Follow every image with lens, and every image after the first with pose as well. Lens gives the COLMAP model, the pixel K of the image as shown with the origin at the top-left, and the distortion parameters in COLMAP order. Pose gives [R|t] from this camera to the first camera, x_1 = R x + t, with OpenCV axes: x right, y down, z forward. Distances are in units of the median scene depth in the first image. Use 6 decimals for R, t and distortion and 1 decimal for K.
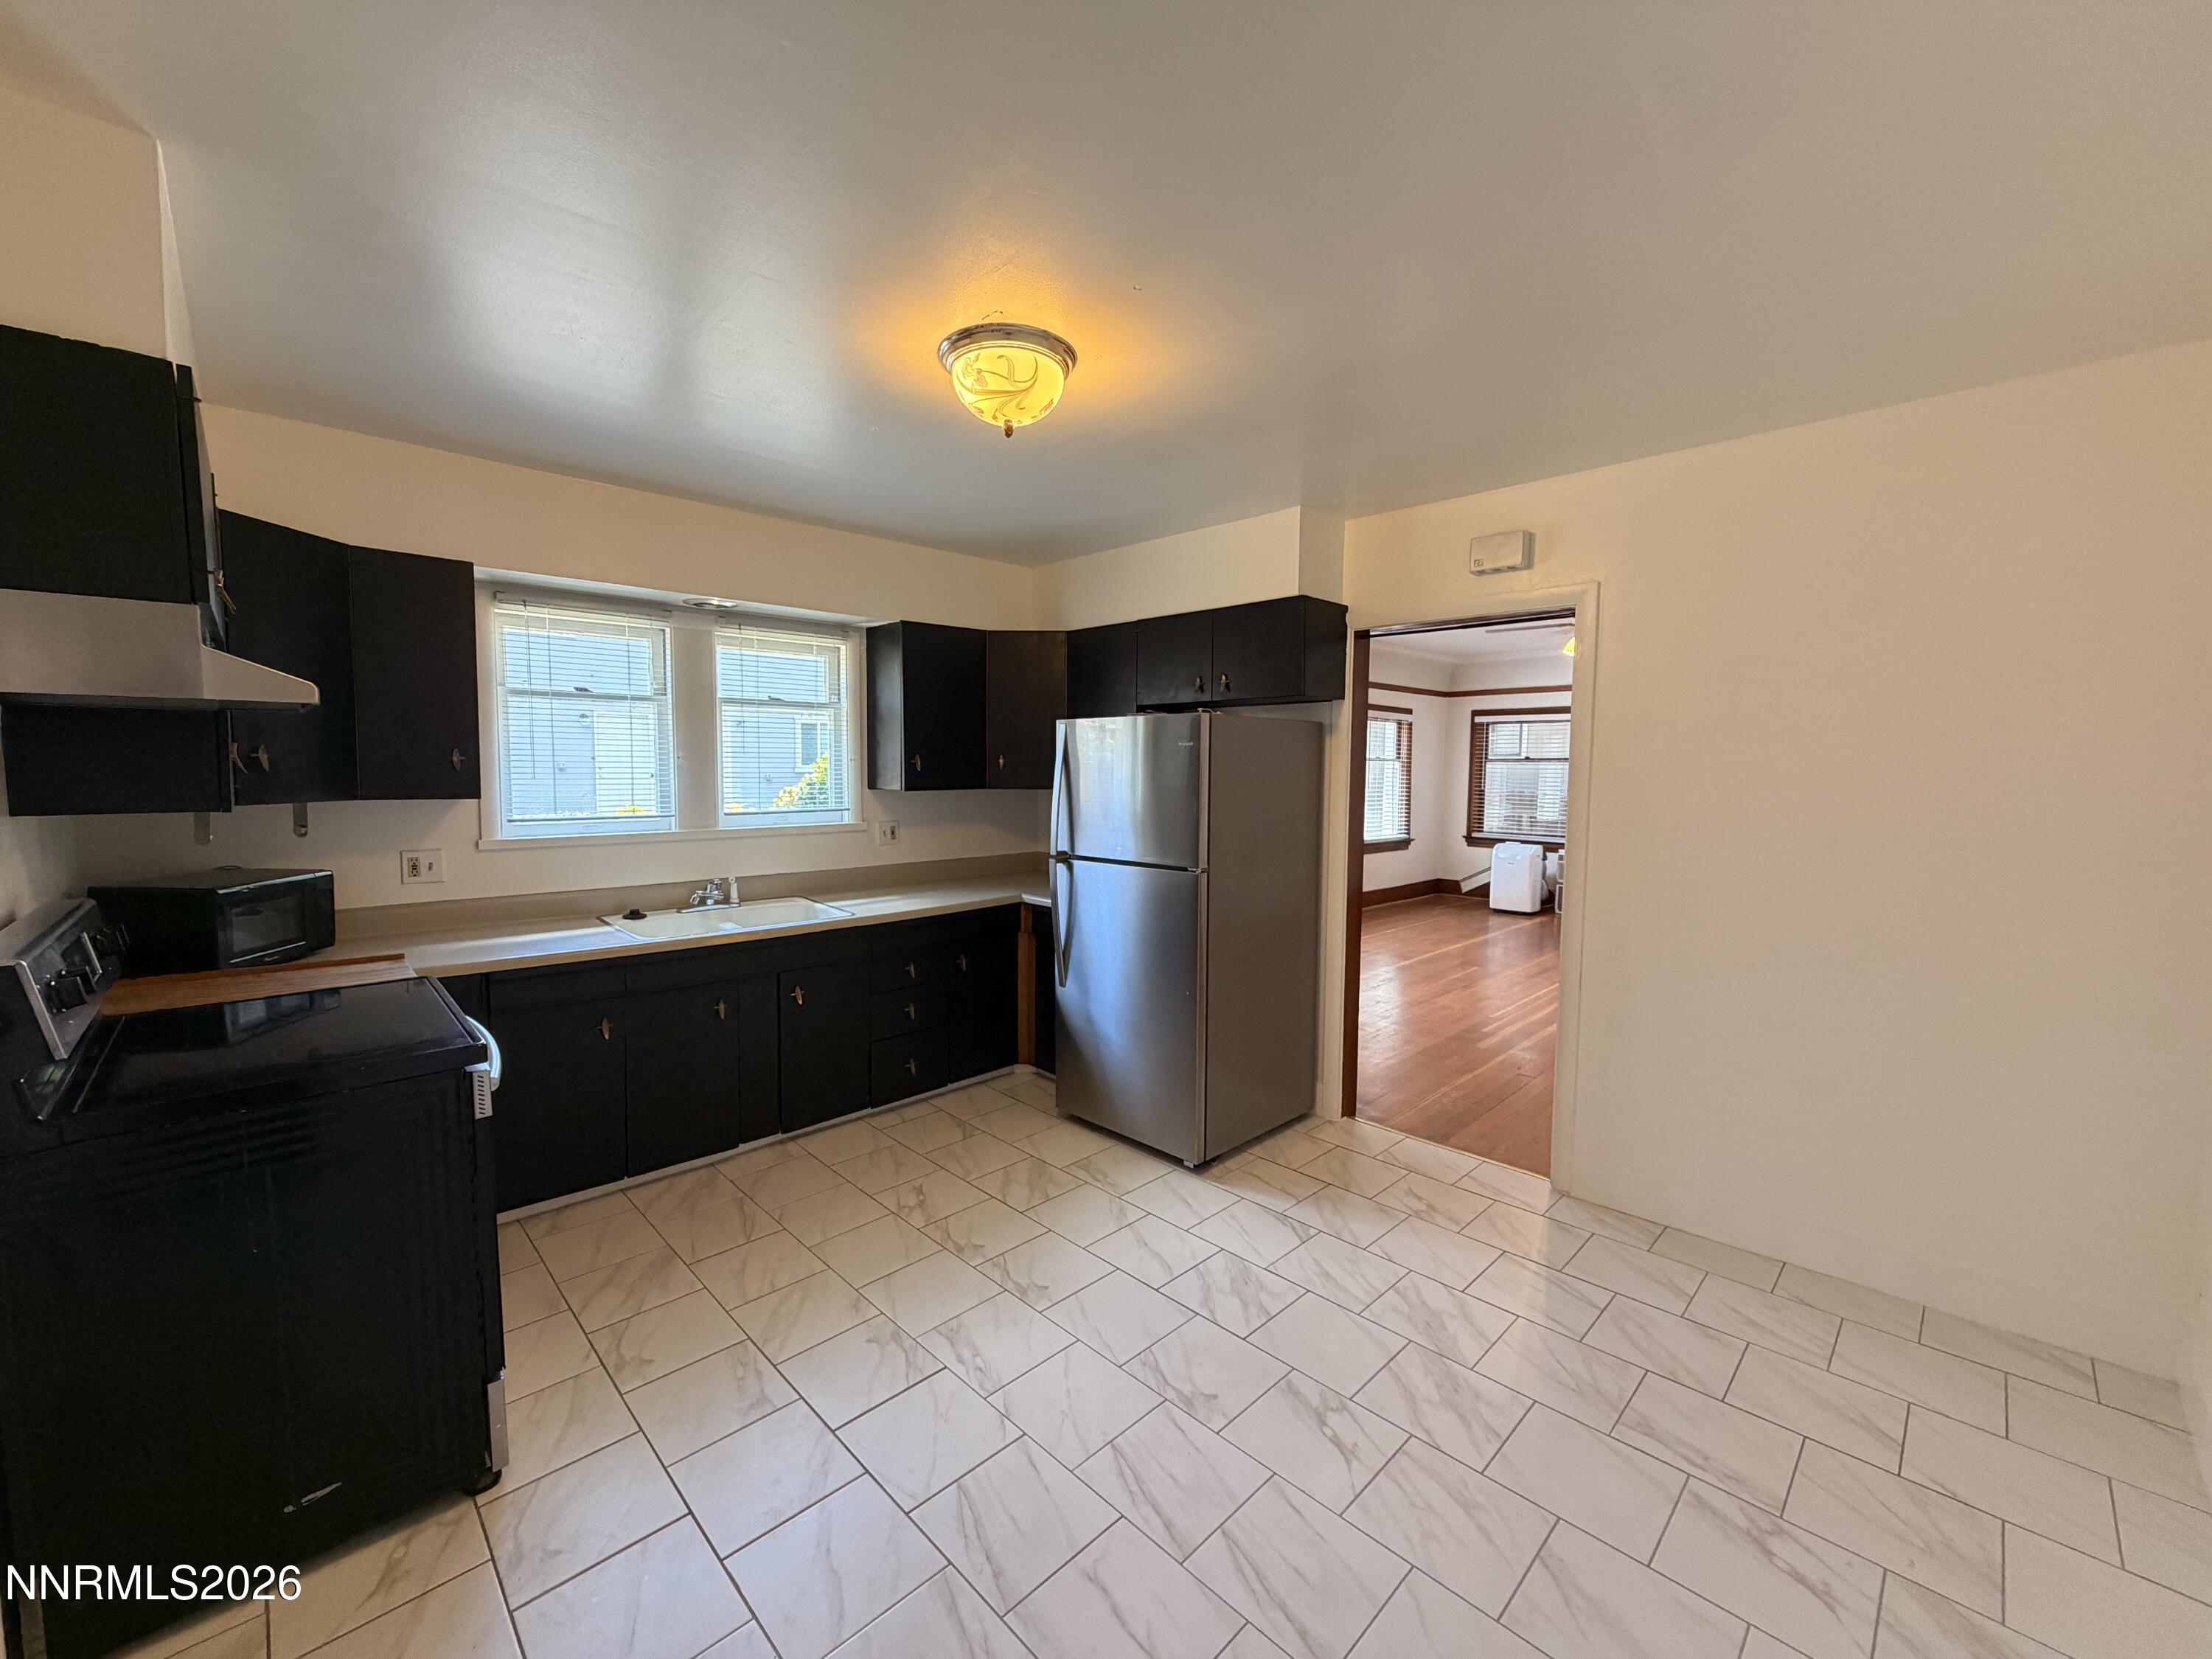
lens RADIAL K [[879.7, 0, 1099.9], [0, 879.7, 831.8], [0, 0, 1]] dist [-0.002407, -0.000320]
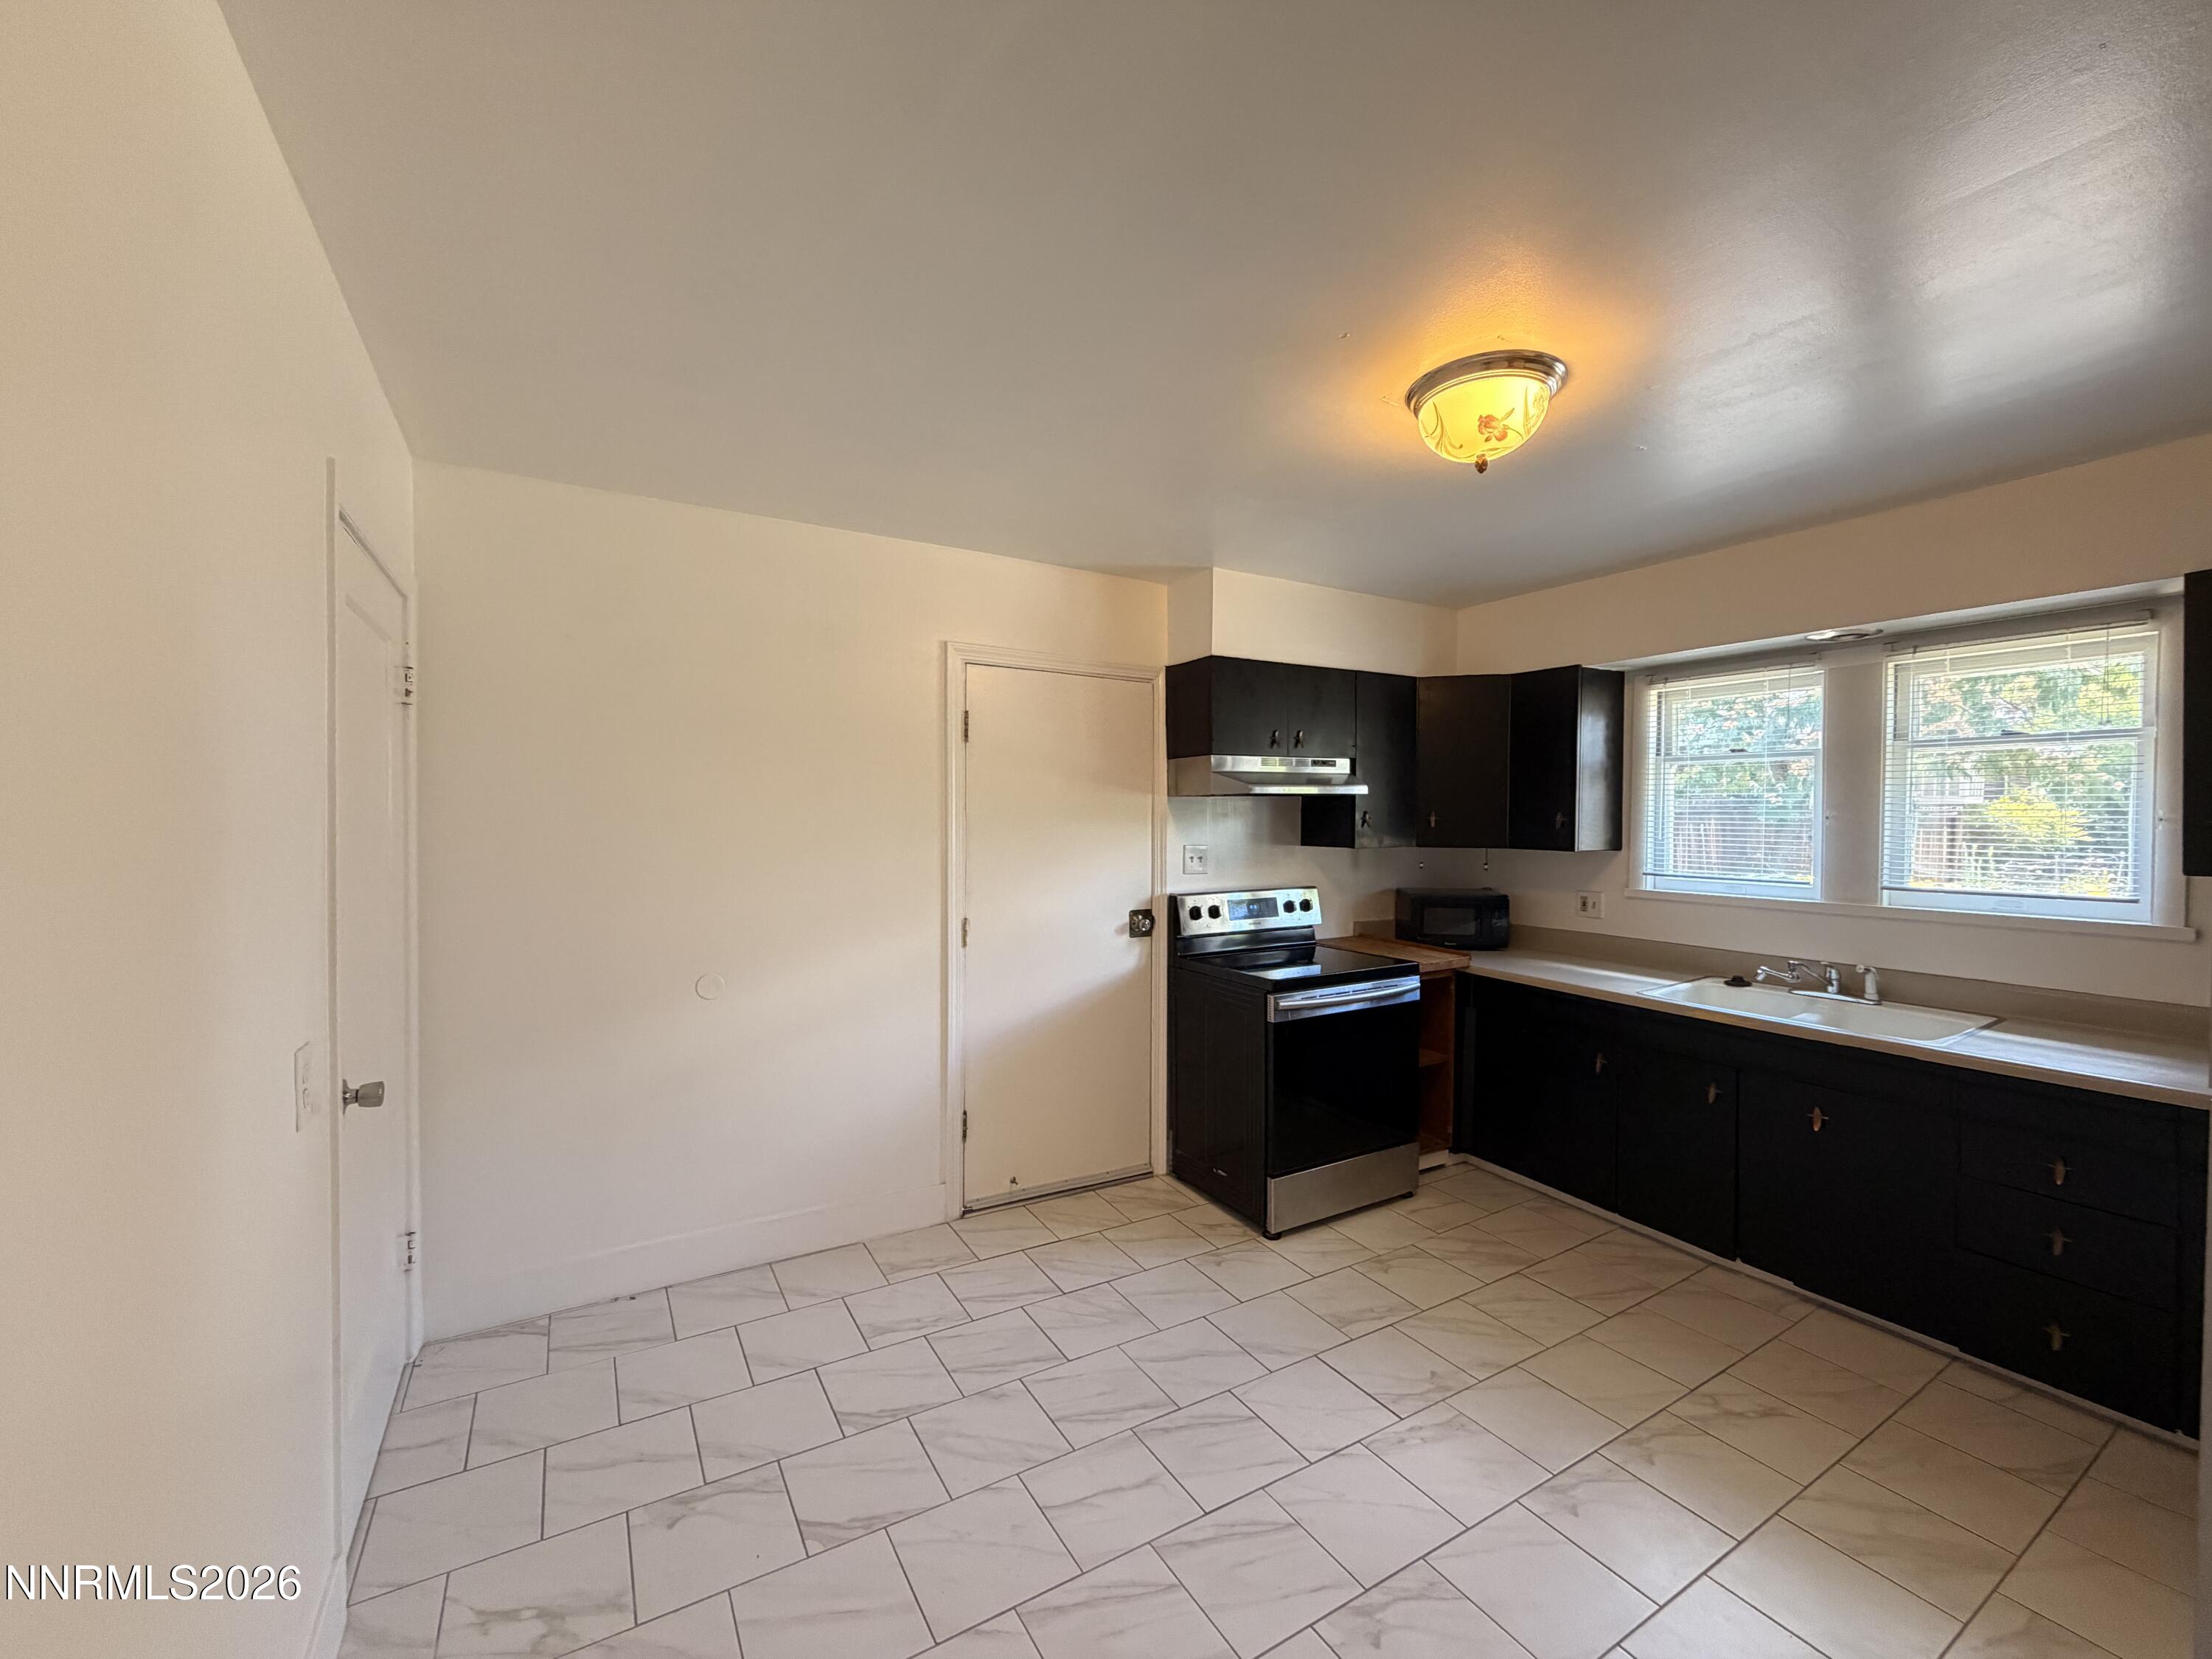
lens RADIAL K [[878.8, 0, 1098.2], [0, 878.8, 832.8], [0, 0, 1]] dist [0.000197, 0.000052]
pose [[-0.238572, 0.011093, -0.971061, 0.565148], [-0.078332, 0.996457, 0.030628, -0.041953], [0.967960, 0.083372, -0.236858, 0.541394]]
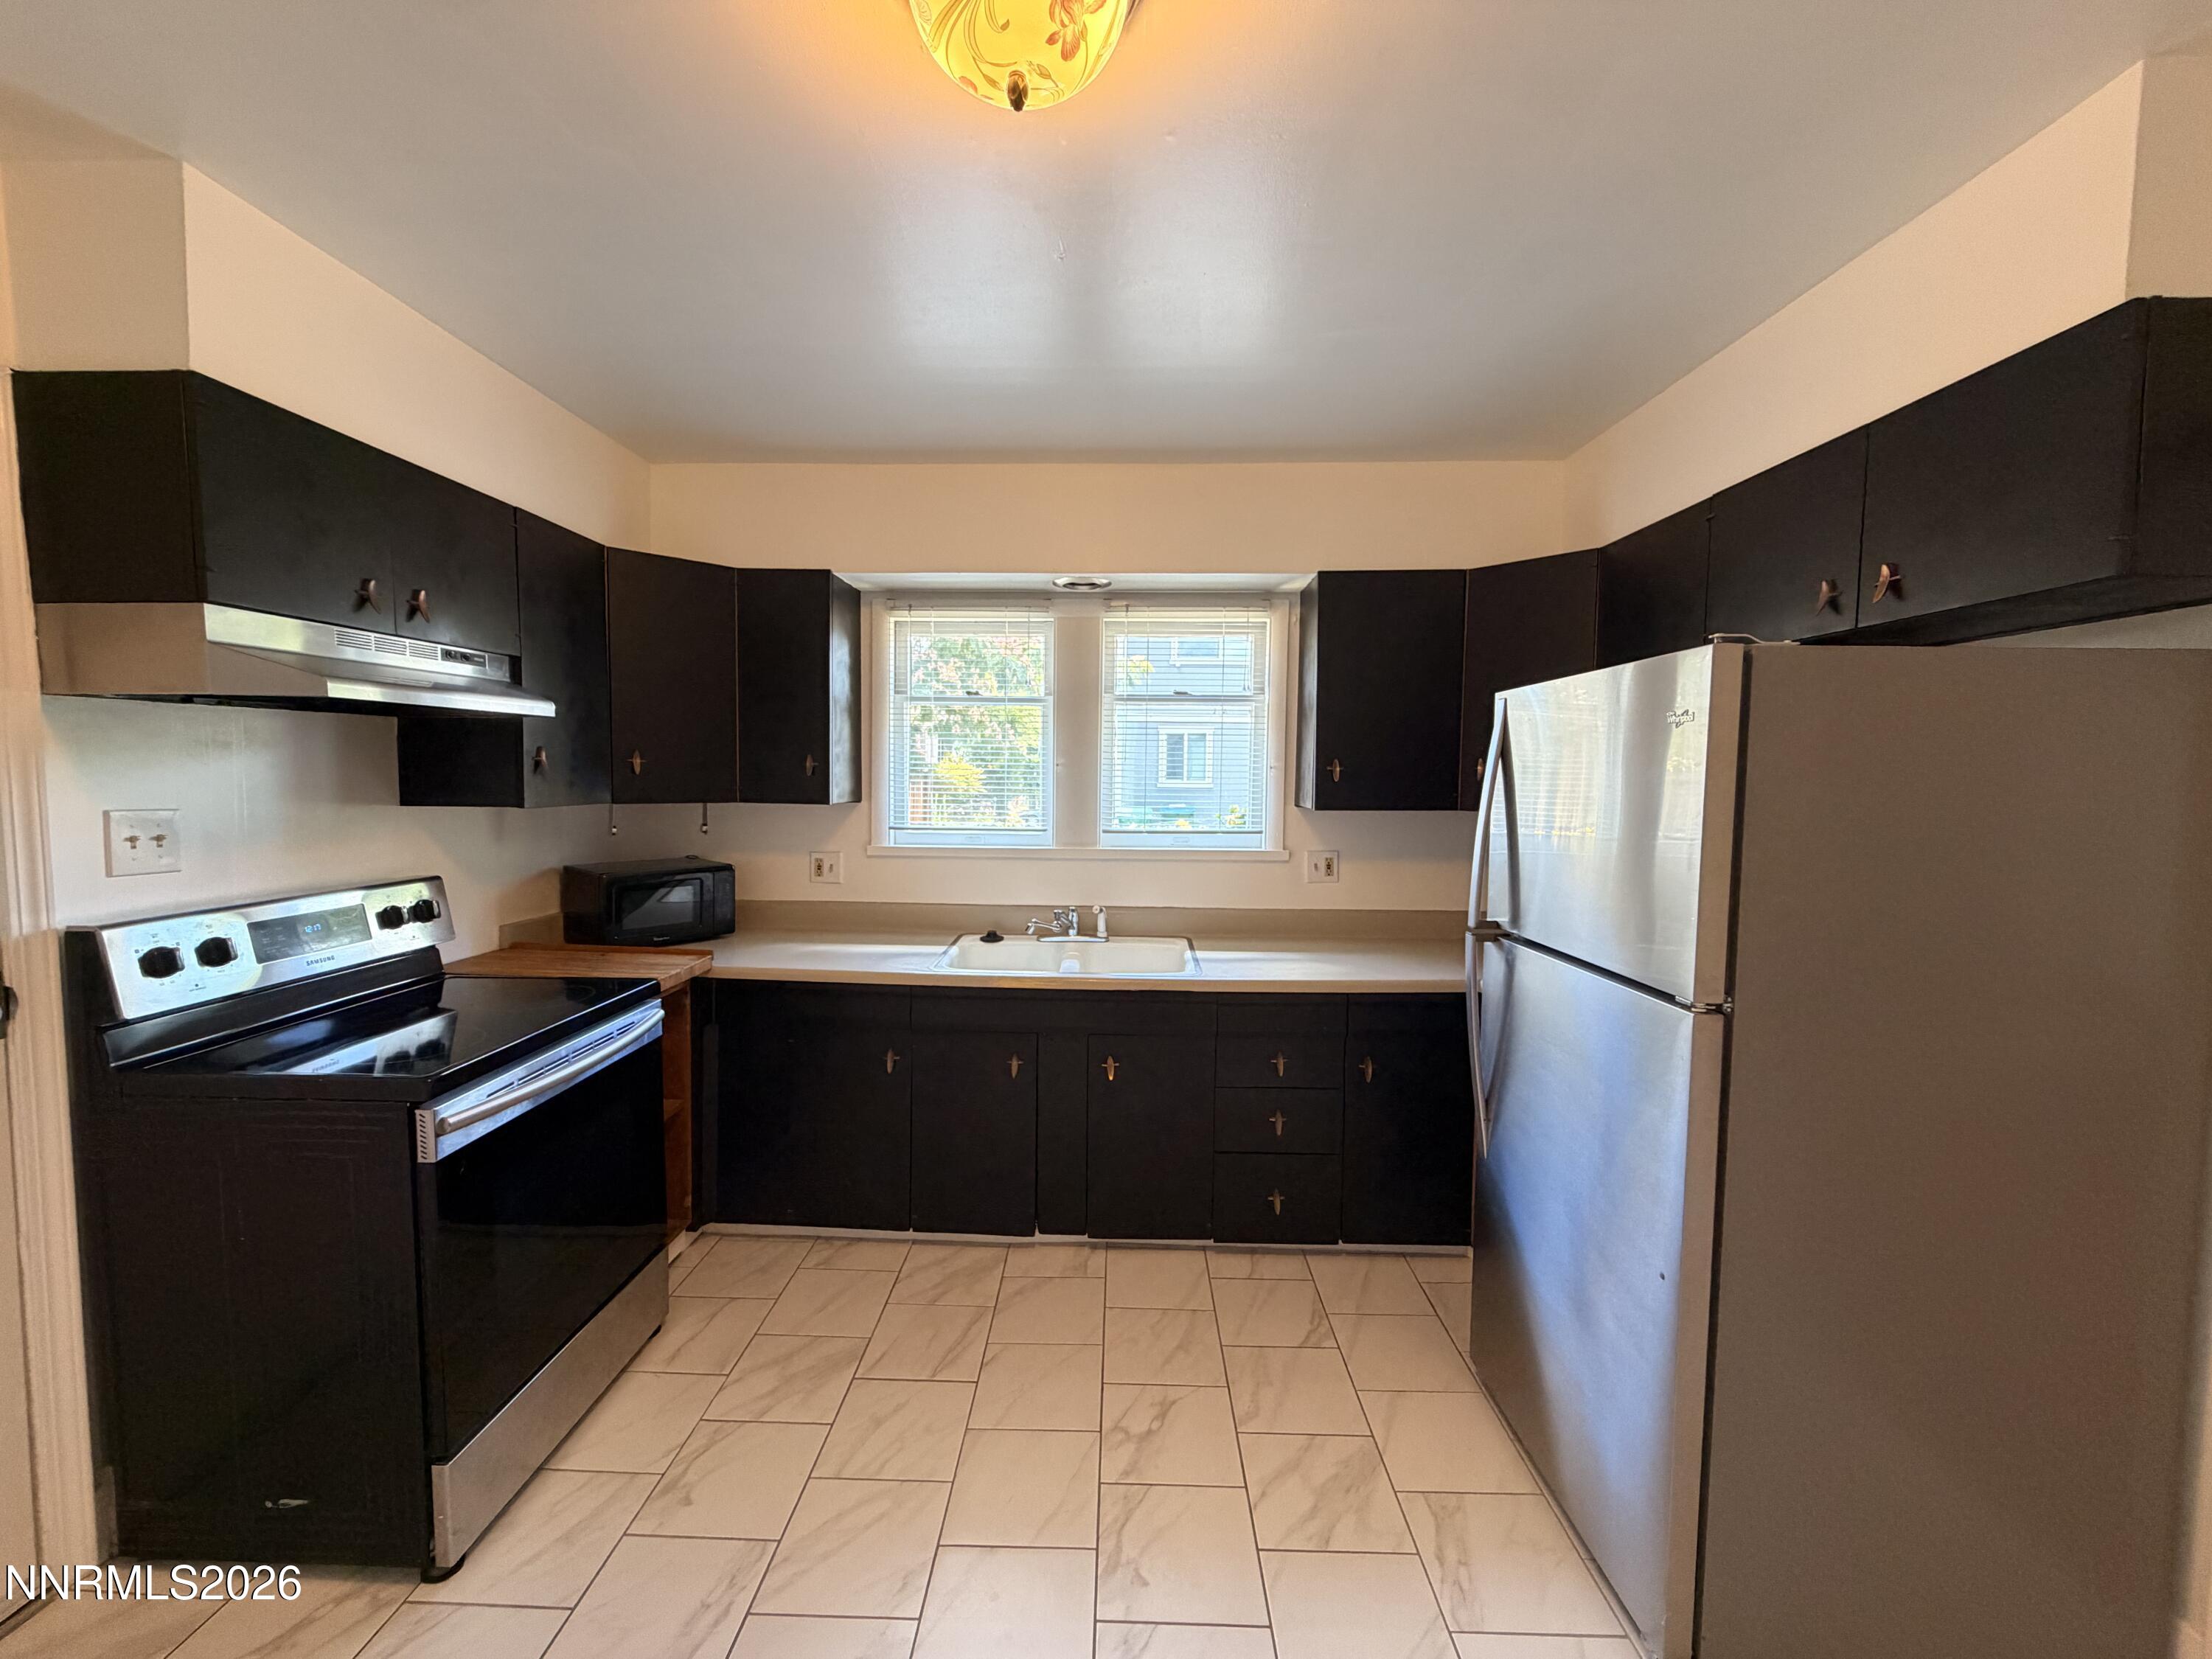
lens RADIAL K [[878.8, 0, 1098.2], [0, 878.8, 832.8], [0, 0, 1]] dist [0.000197, 0.000052]
pose [[0.698777, 0.045365, -0.713900, 0.193302], [-0.059960, 0.998190, 0.004740, -0.024113], [0.712822, 0.039494, 0.700232, 0.438315]]
